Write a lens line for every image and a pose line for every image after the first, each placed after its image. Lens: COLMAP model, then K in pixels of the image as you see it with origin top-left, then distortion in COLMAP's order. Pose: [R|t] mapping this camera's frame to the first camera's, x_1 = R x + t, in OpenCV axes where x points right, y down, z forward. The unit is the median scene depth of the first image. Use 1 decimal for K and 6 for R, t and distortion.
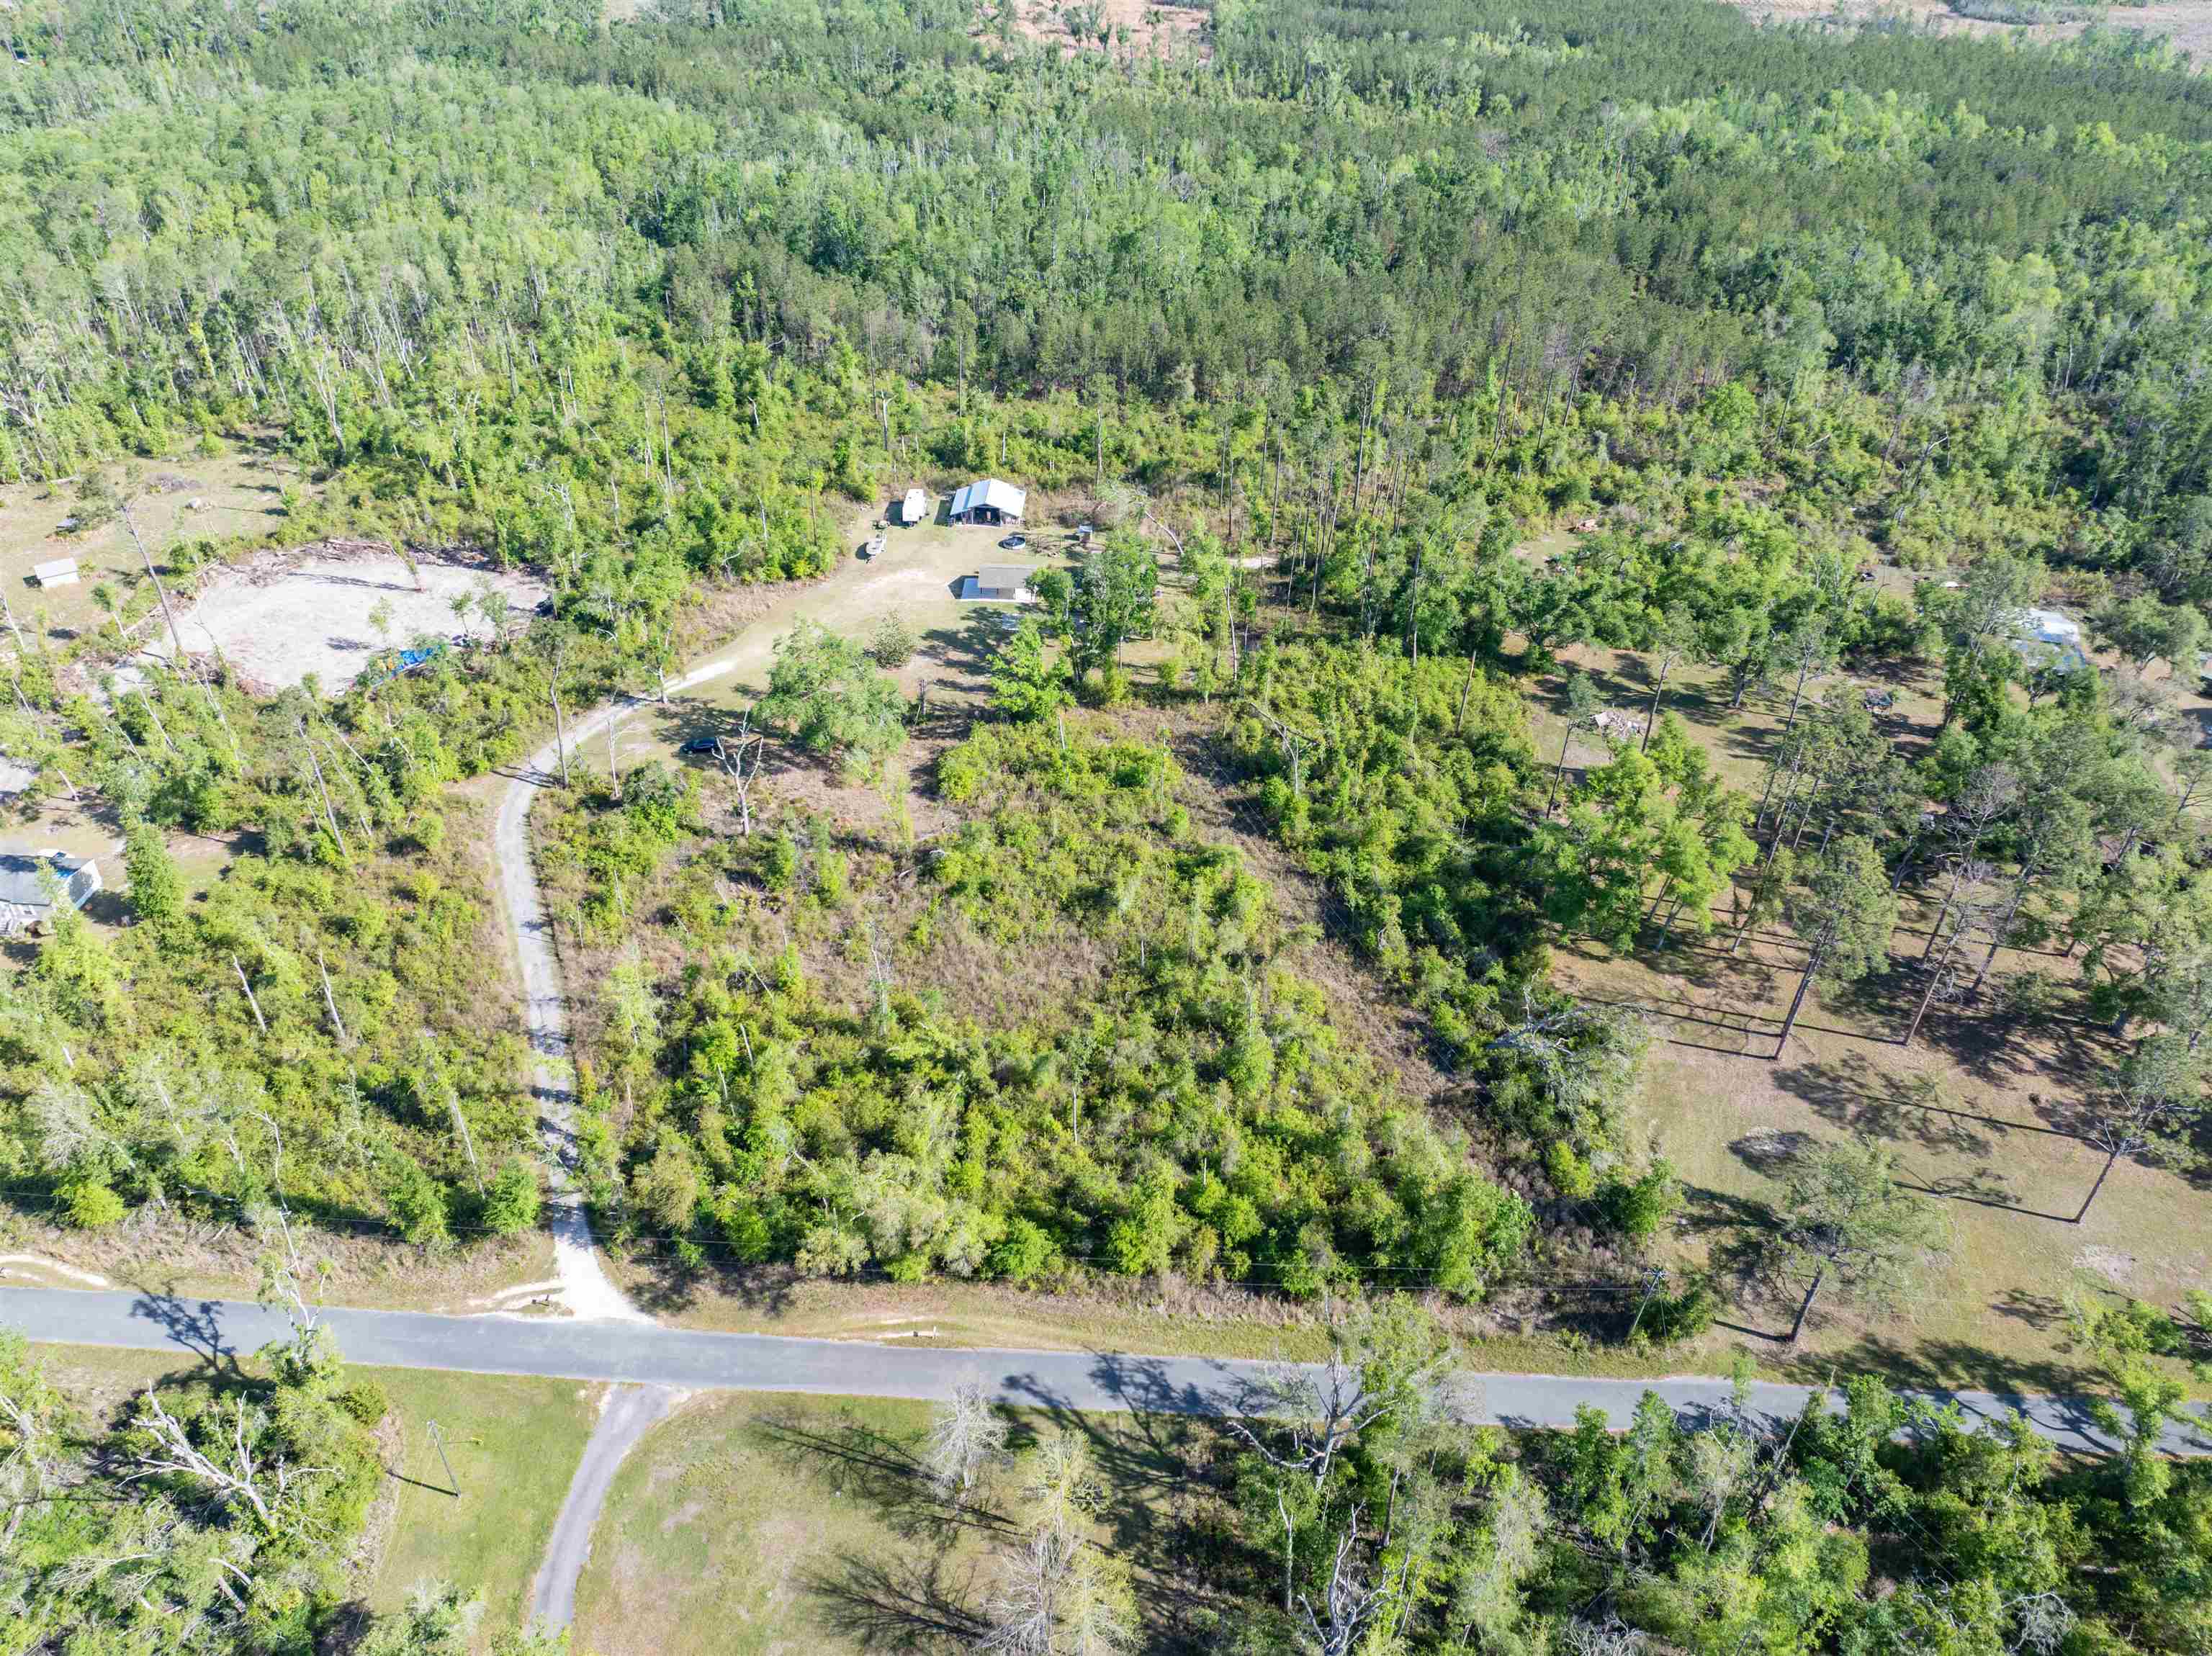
lens RADIAL K [[1552.0, 0, 1098.1], [0, 1552.0, 830.9], [0, 0, 1]] dist [-0.039415, 0.001180]
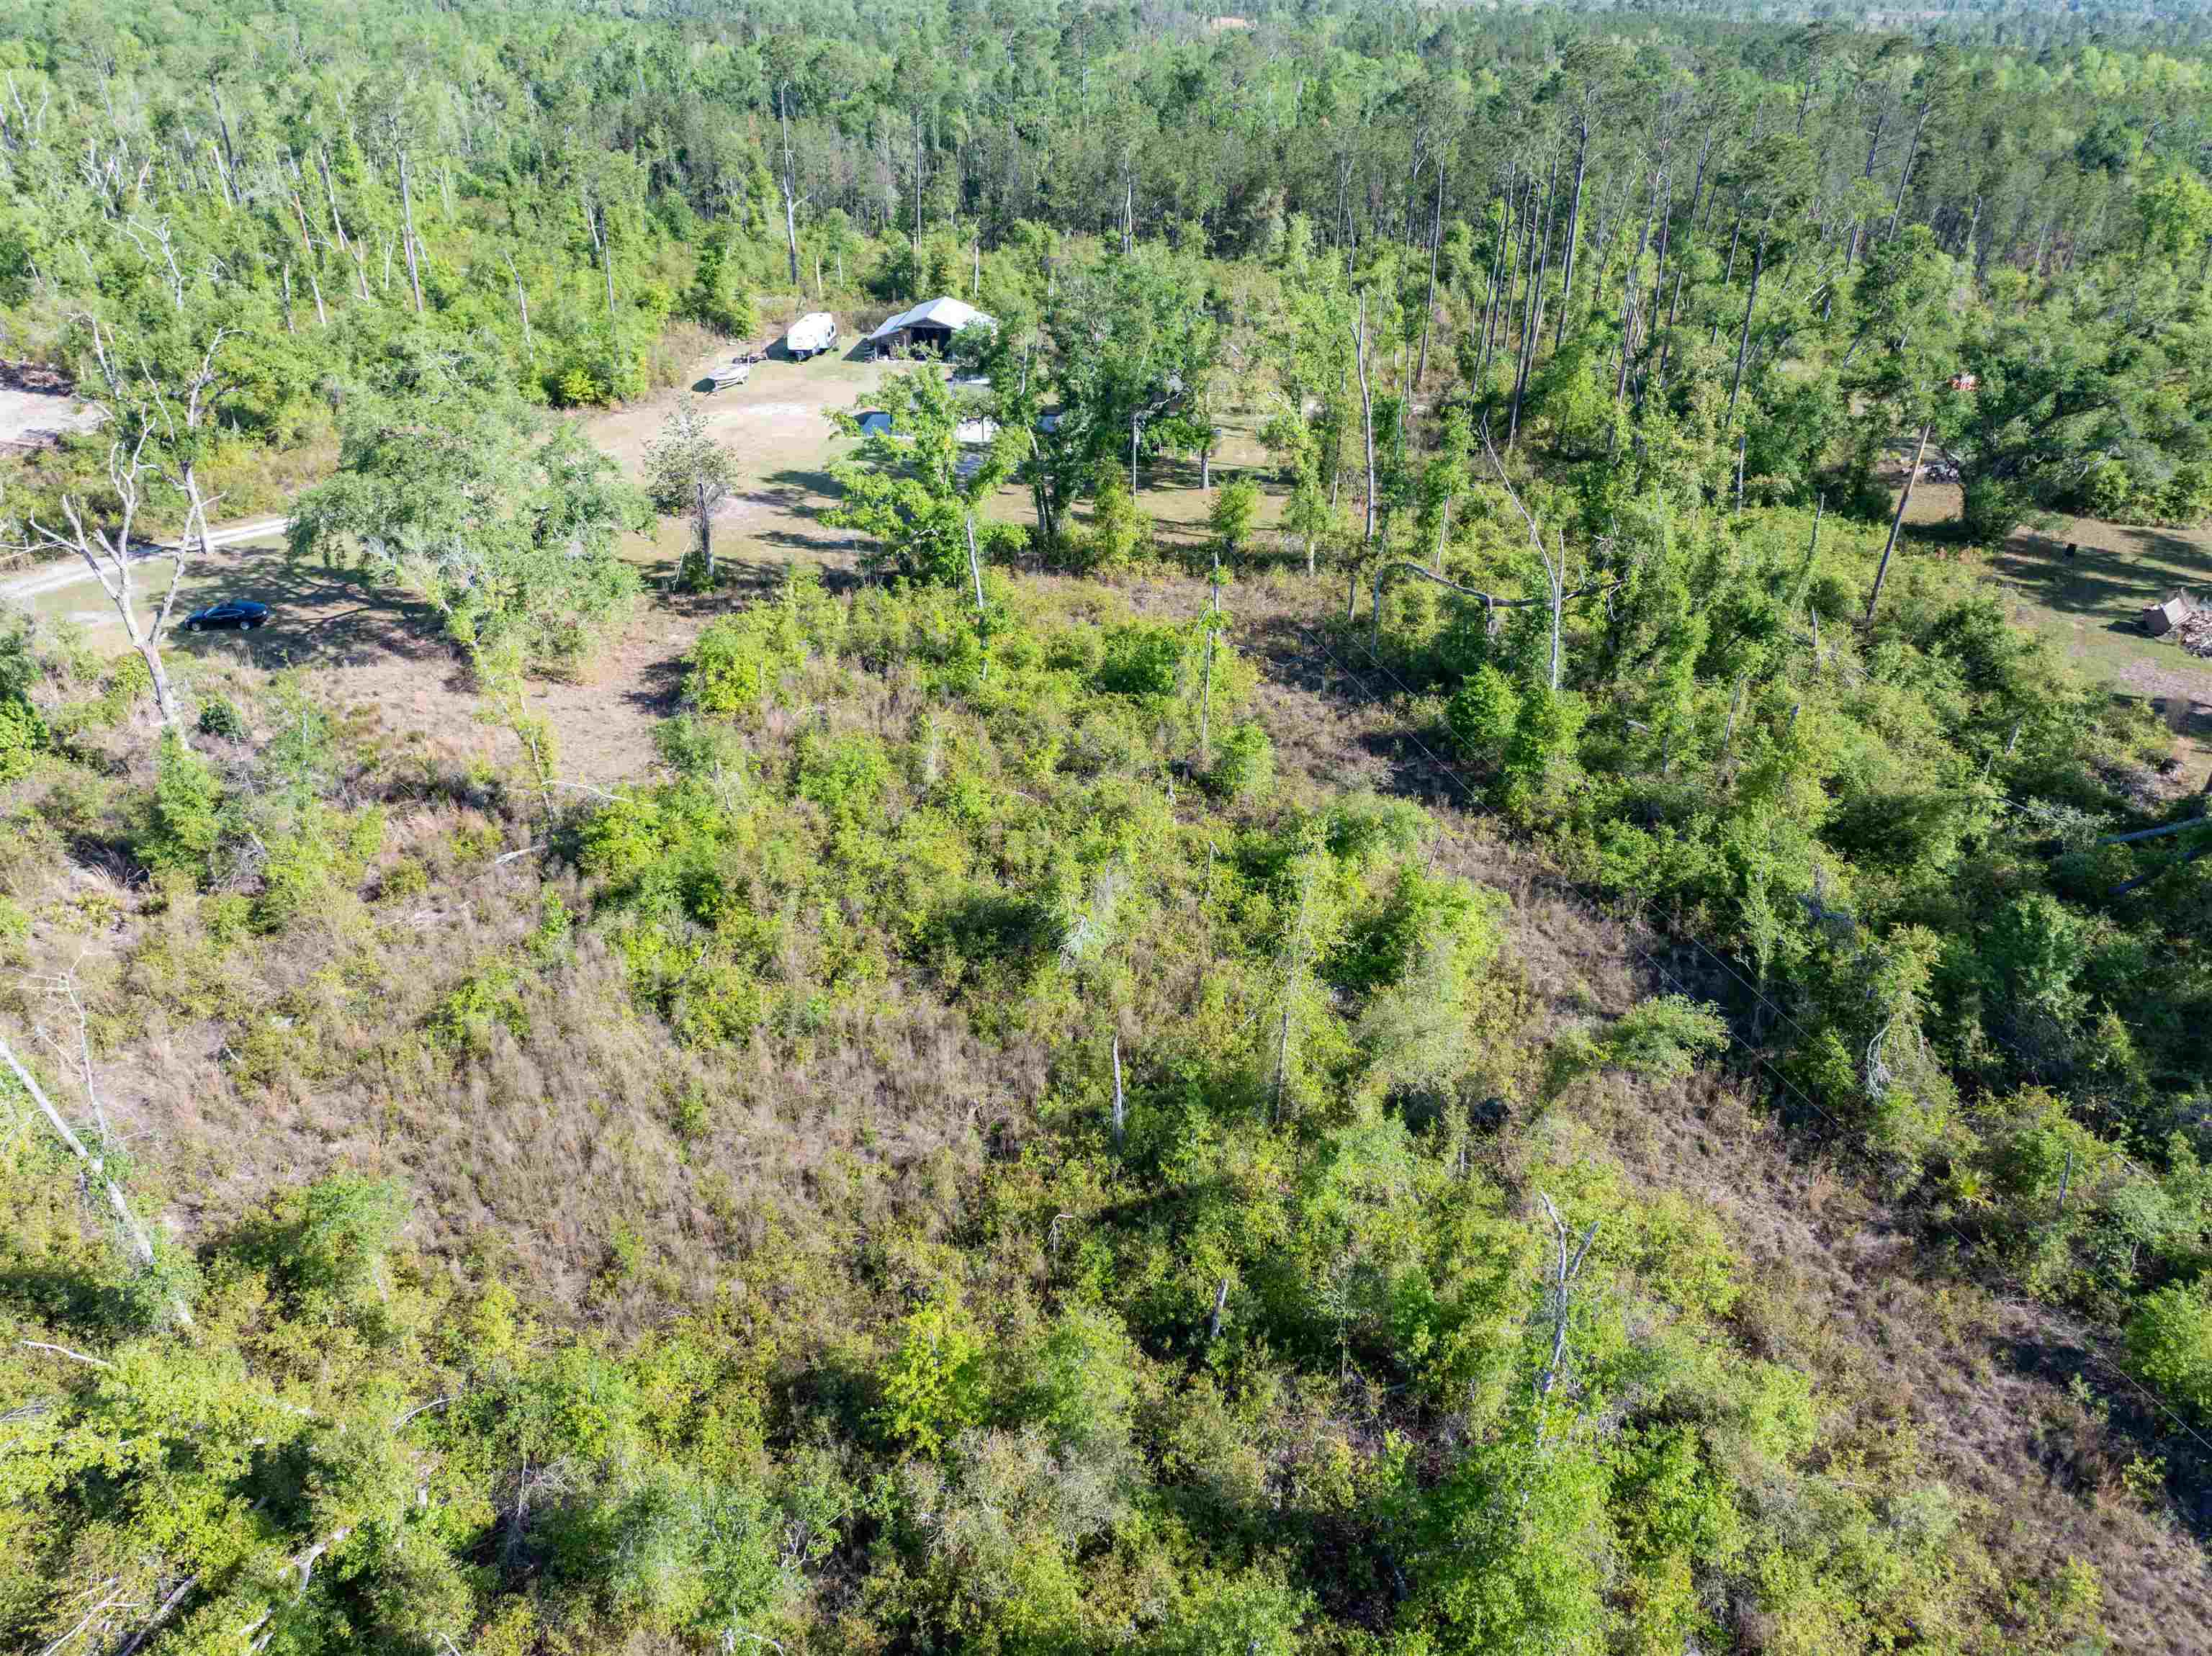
lens RADIAL K [[1552.0, 0, 1098.1], [0, 1552.0, 830.9], [0, 0, 1]] dist [-0.039415, 0.001180]
pose [[0.998535, 0.023363, -0.048810, 0.034659], [-0.028313, 0.994245, -0.103320, 0.055325], [0.046116, 0.104551, 0.993450, 0.625856]]
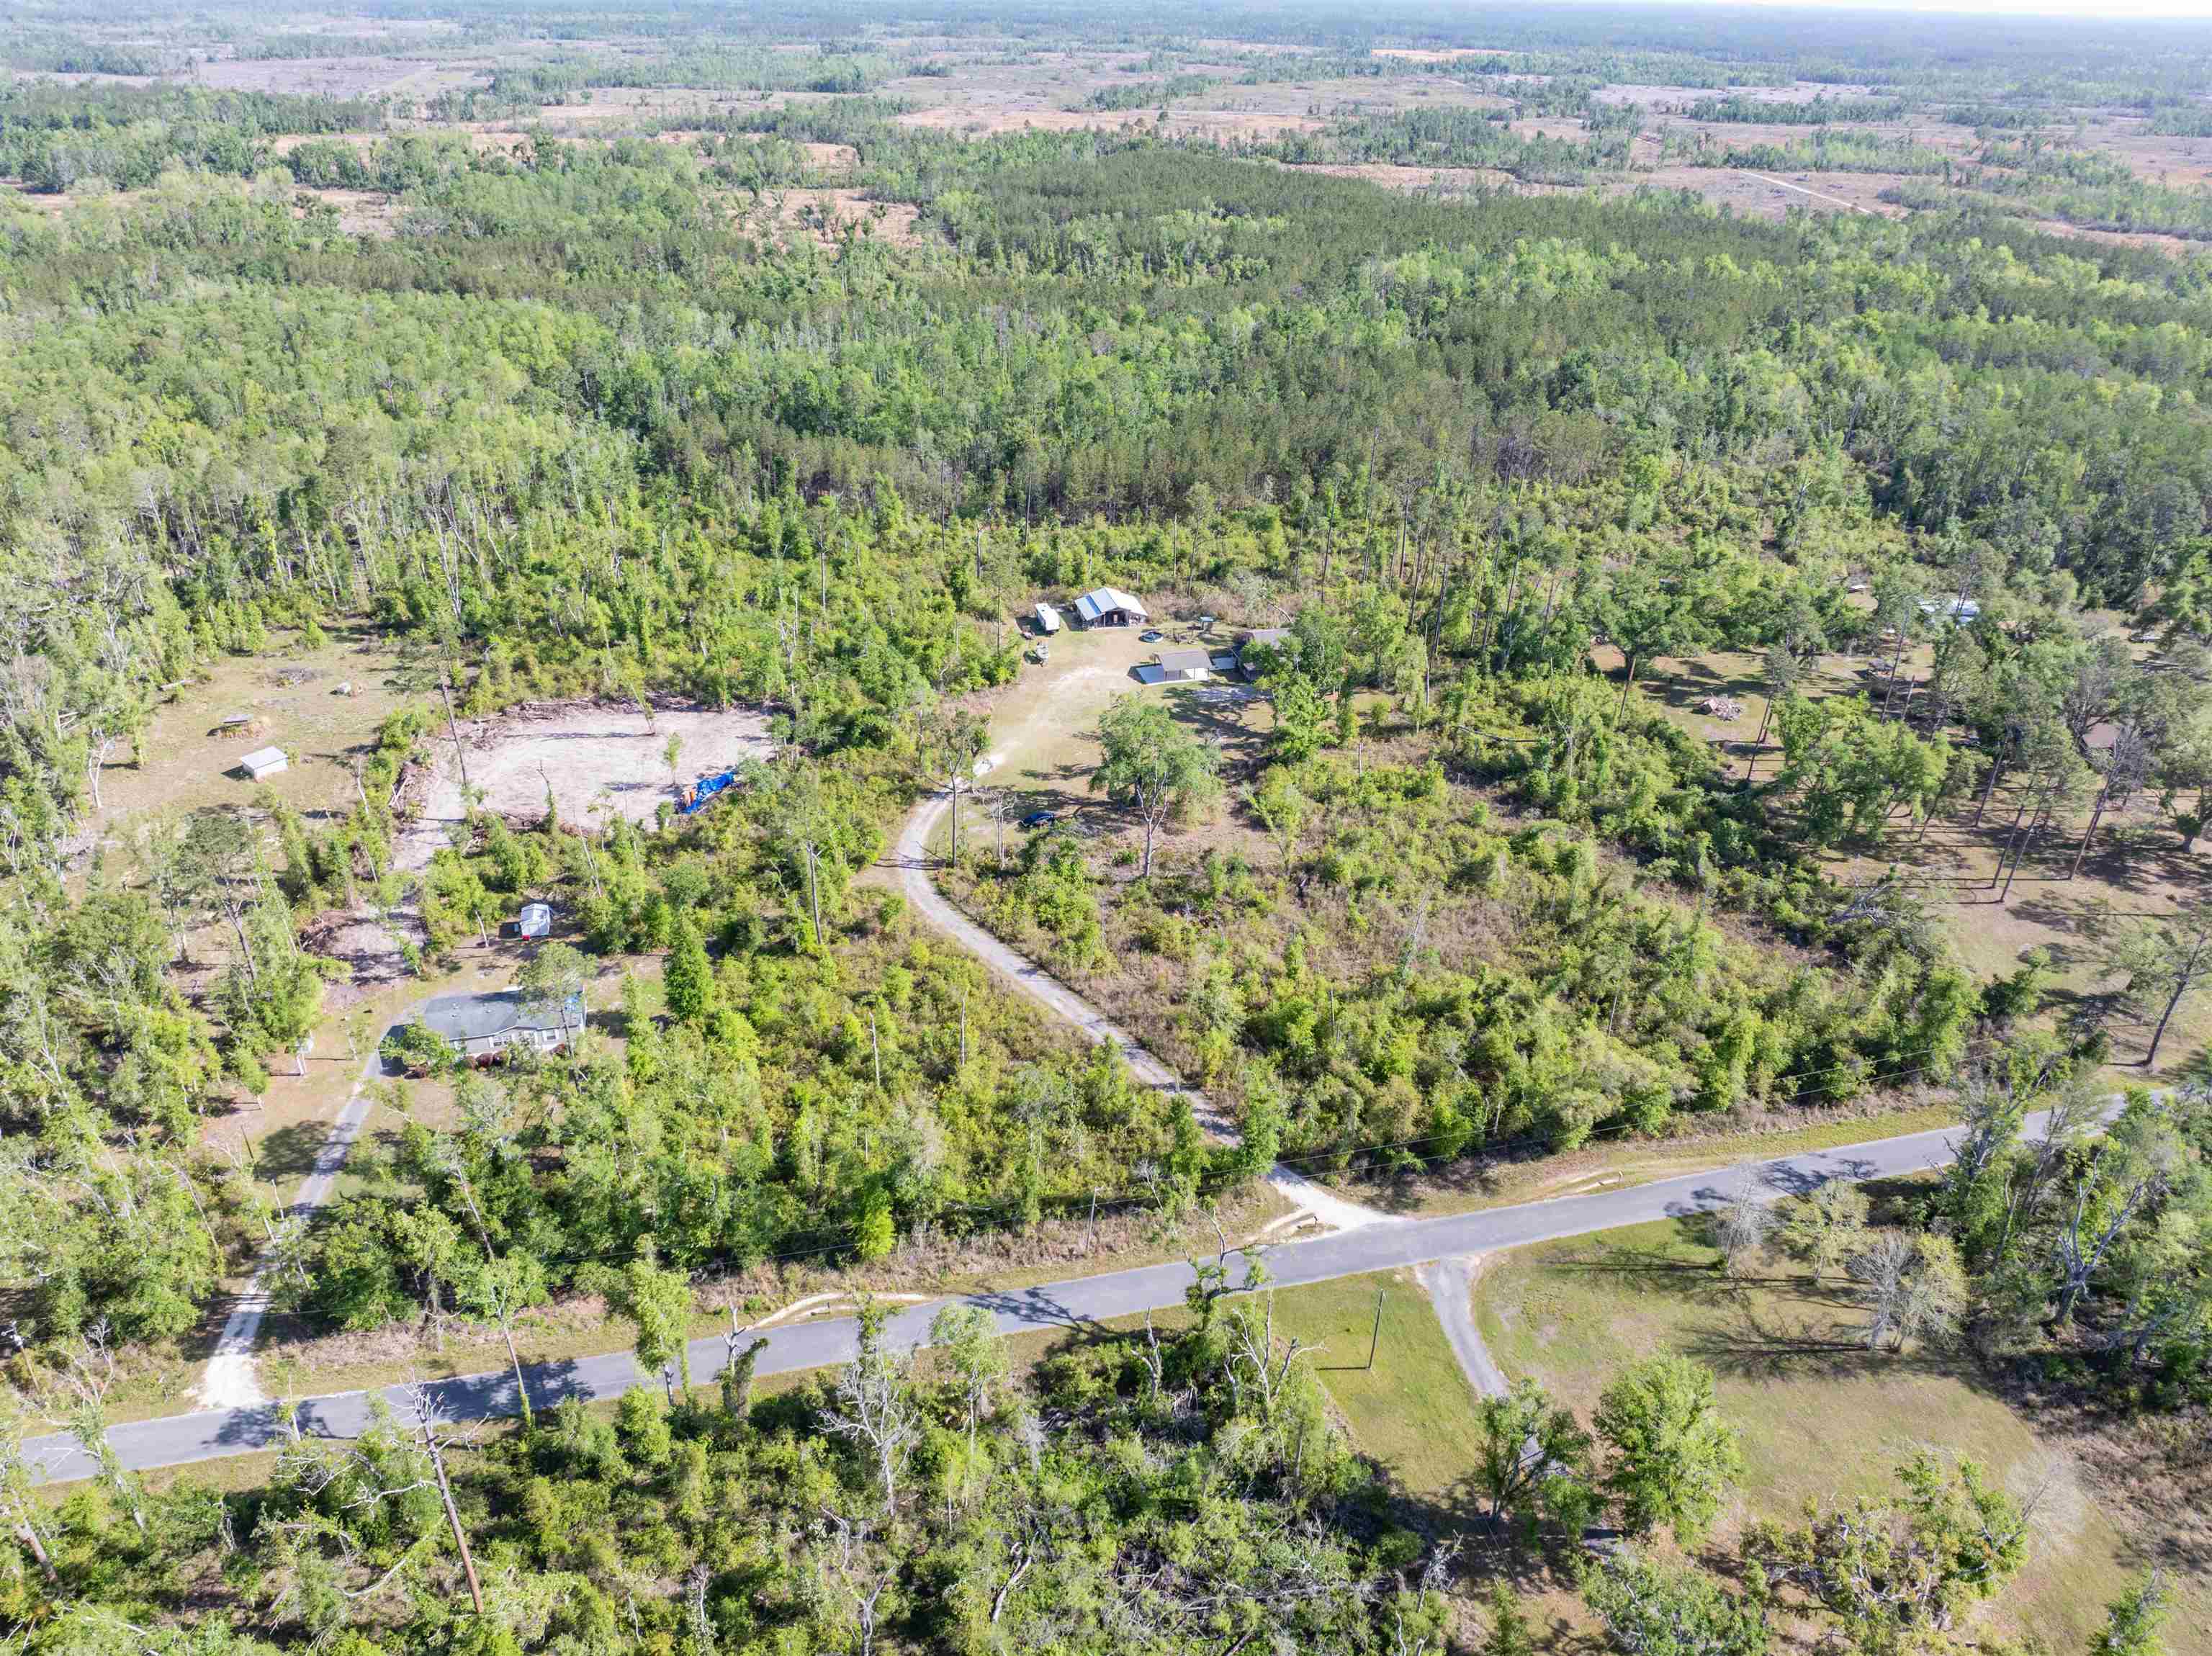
lens RADIAL K [[1552.0, 0, 1098.1], [0, 1552.0, 830.9], [0, 0, 1]] dist [-0.039415, 0.001180]
pose [[0.958369, -0.138580, 0.249648, -0.555409], [0.164887, 0.982410, -0.087646, 0.065023], [-0.233111, 0.125161, 0.964362, -0.094448]]
